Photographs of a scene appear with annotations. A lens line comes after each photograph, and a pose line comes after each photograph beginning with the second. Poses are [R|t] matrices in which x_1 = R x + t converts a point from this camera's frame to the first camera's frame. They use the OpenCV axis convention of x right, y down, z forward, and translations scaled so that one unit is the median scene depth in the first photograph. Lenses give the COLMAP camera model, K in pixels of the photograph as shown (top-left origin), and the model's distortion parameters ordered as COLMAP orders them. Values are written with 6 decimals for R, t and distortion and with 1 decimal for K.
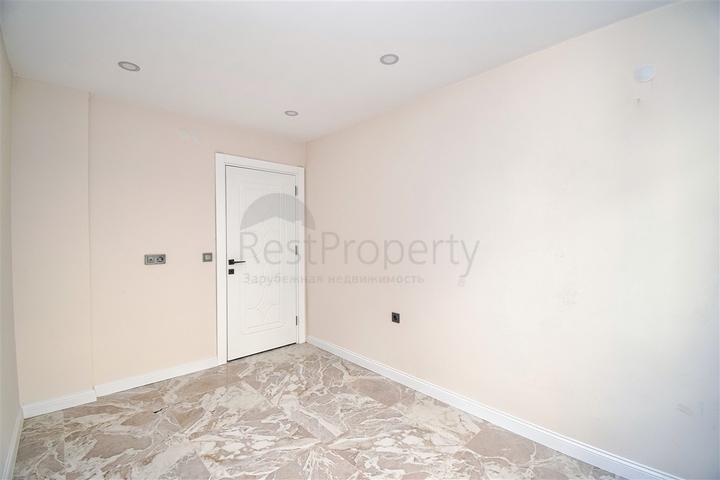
lens RADIAL K [[329.3, 0, 359.3], [0, 329.3, 238.9], [0, 0, 1]] dist [-0.022645, -0.002594]
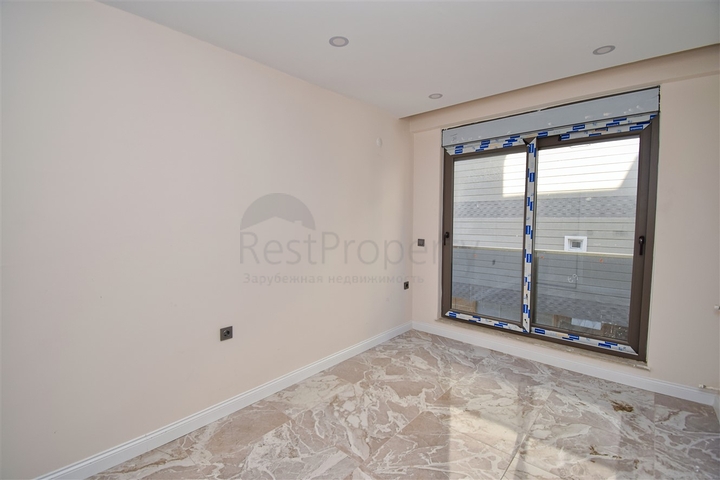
lens RADIAL K [[329.3, 0, 361.7], [0, 329.3, 237.5], [0, 0, 1]] dist [-0.022645, -0.002594]
pose [[-0.098068, -0.065189, 0.993042, -0.838337], [0.034249, 0.997040, 0.068833, -0.030885], [-0.994590, 0.040761, -0.095545, 0.951648]]
